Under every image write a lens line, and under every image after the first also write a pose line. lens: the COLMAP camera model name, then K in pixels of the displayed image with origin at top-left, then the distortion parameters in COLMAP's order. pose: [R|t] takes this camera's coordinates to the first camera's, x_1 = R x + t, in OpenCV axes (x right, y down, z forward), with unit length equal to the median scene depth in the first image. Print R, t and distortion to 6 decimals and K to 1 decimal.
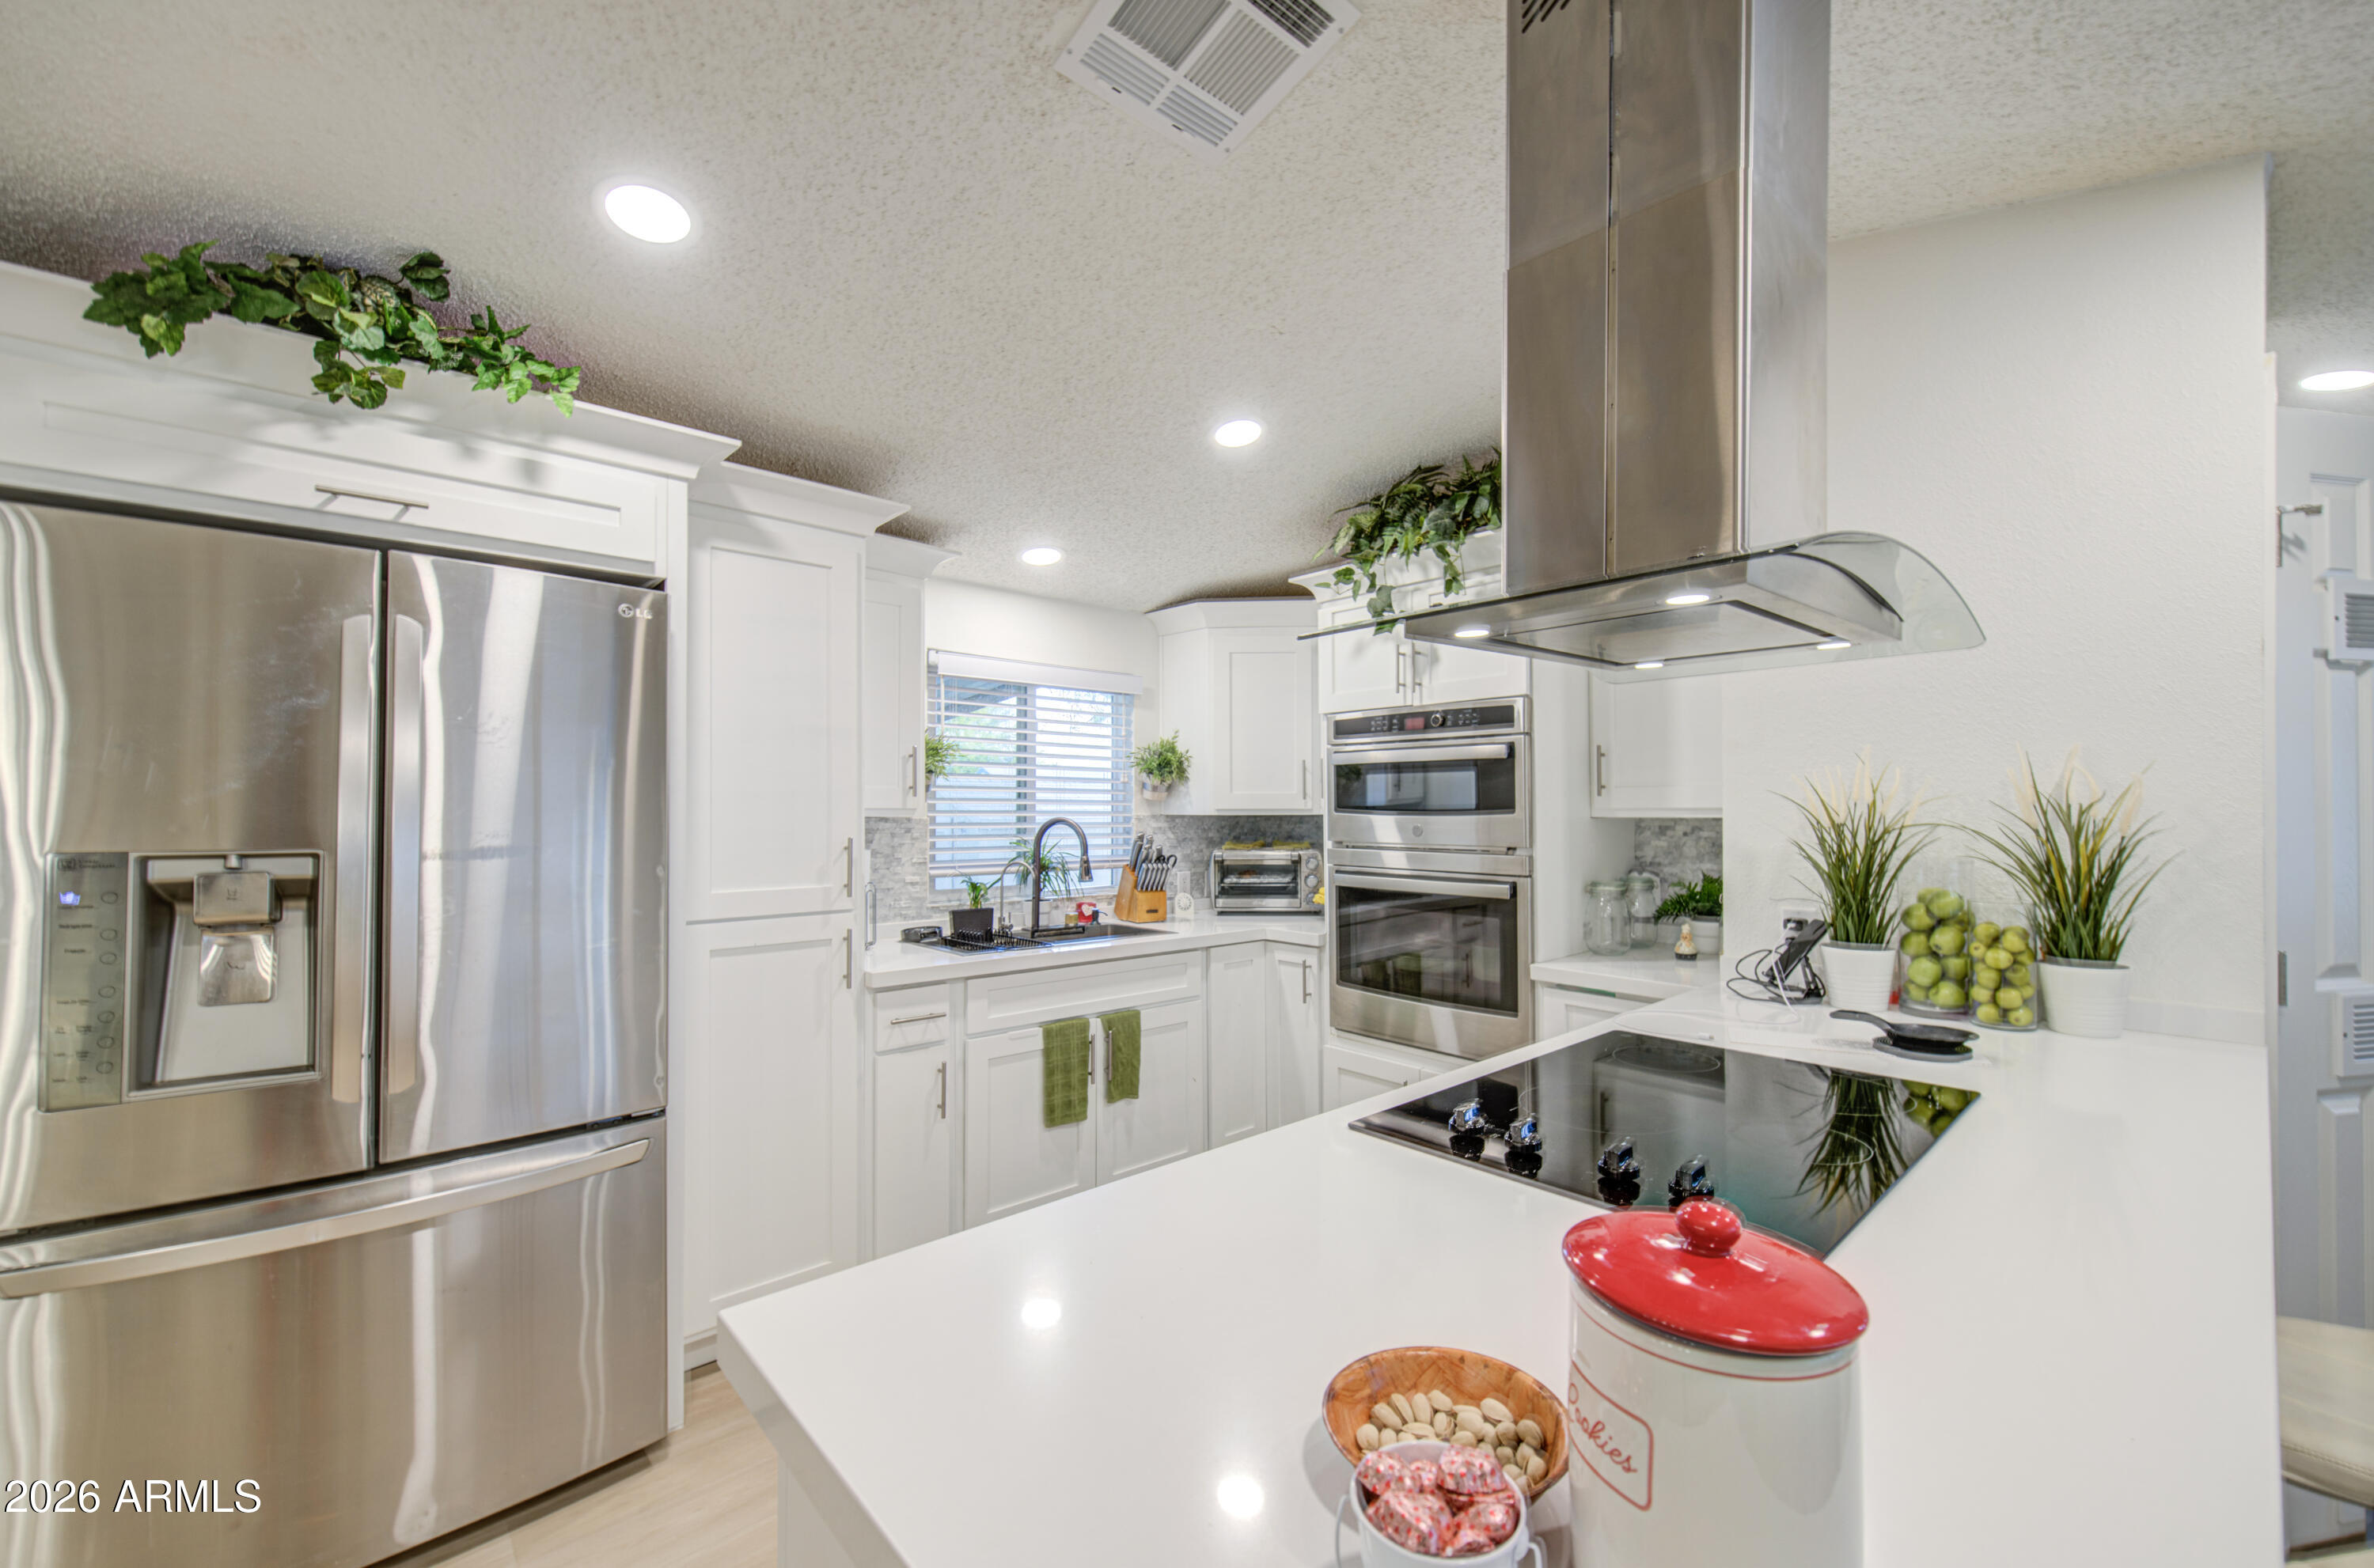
lens RADIAL K [[967.5, 0, 1191.6], [0, 967.5, 796.2], [0, 0, 1]] dist [-0.000520, 0.000070]
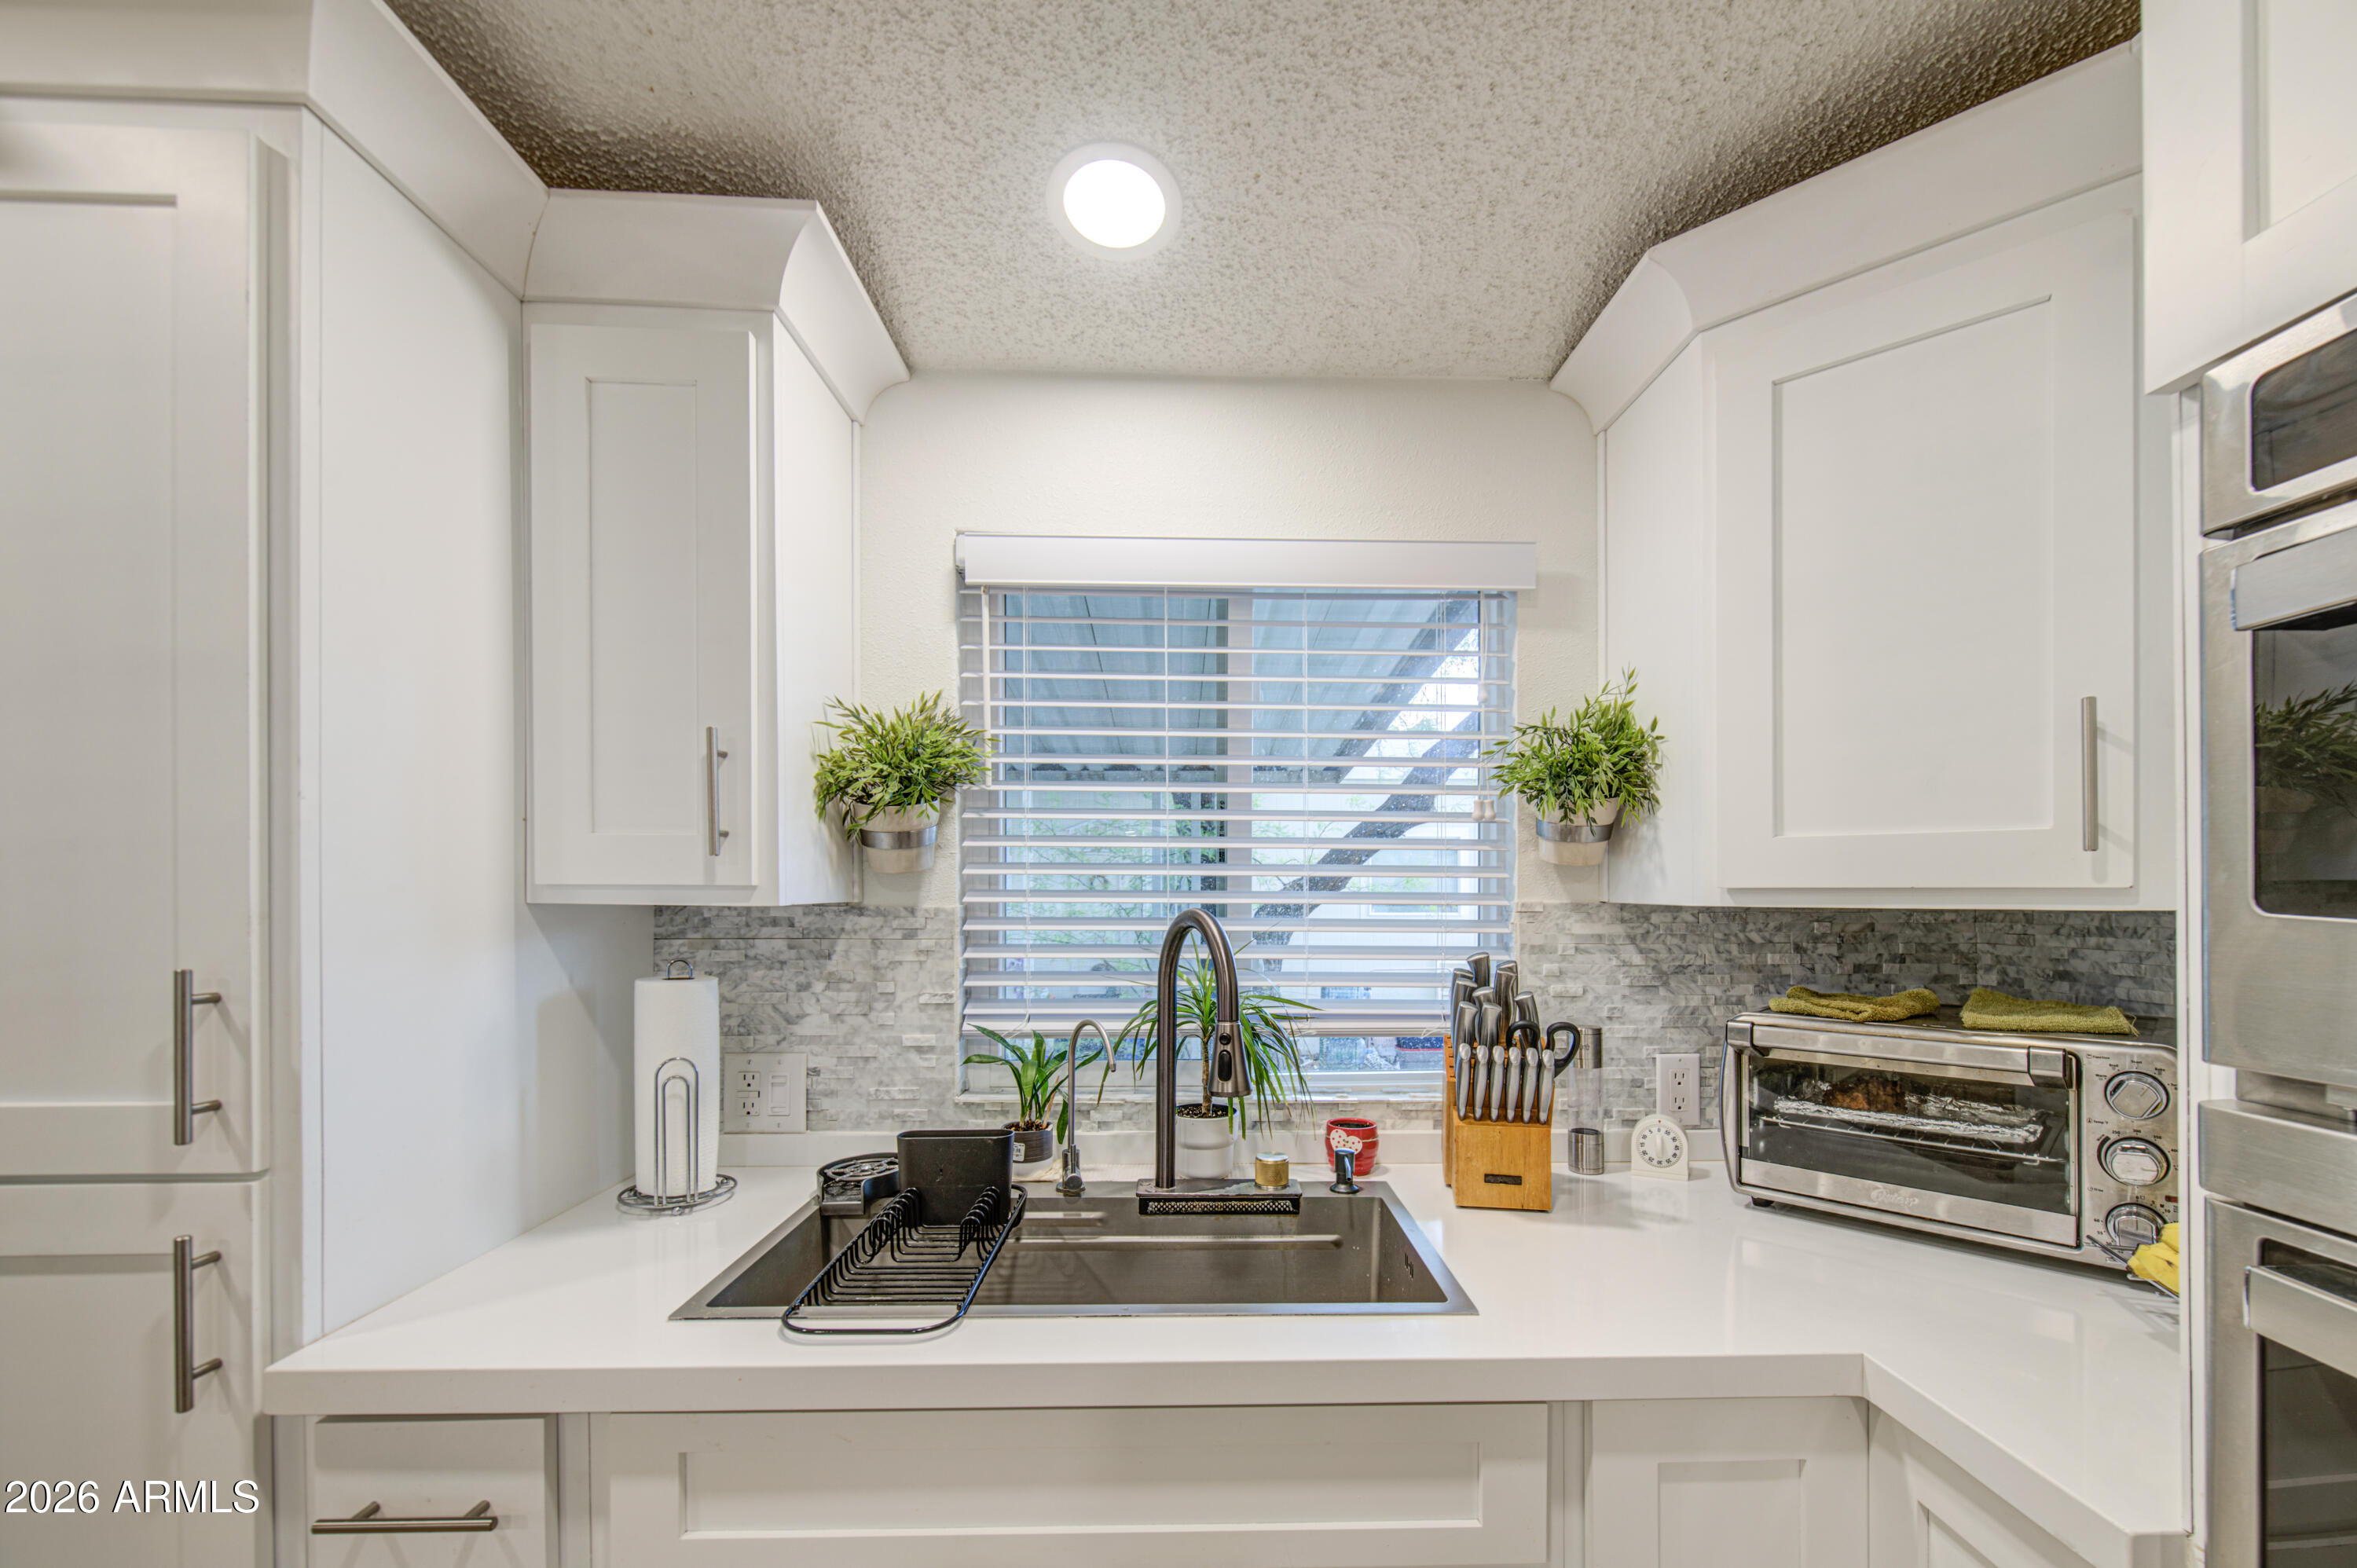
lens RADIAL K [[960.6, 0, 1226.3], [0, 960.6, 891.3], [0, 0, 1]] dist [-0.000520, 0.000070]
pose [[0.777120, 0.001666, -0.629350, 0.096802], [0.005440, 0.999941, 0.009365, 0.010396], [0.629329, -0.010701, 0.777065, 0.646195]]
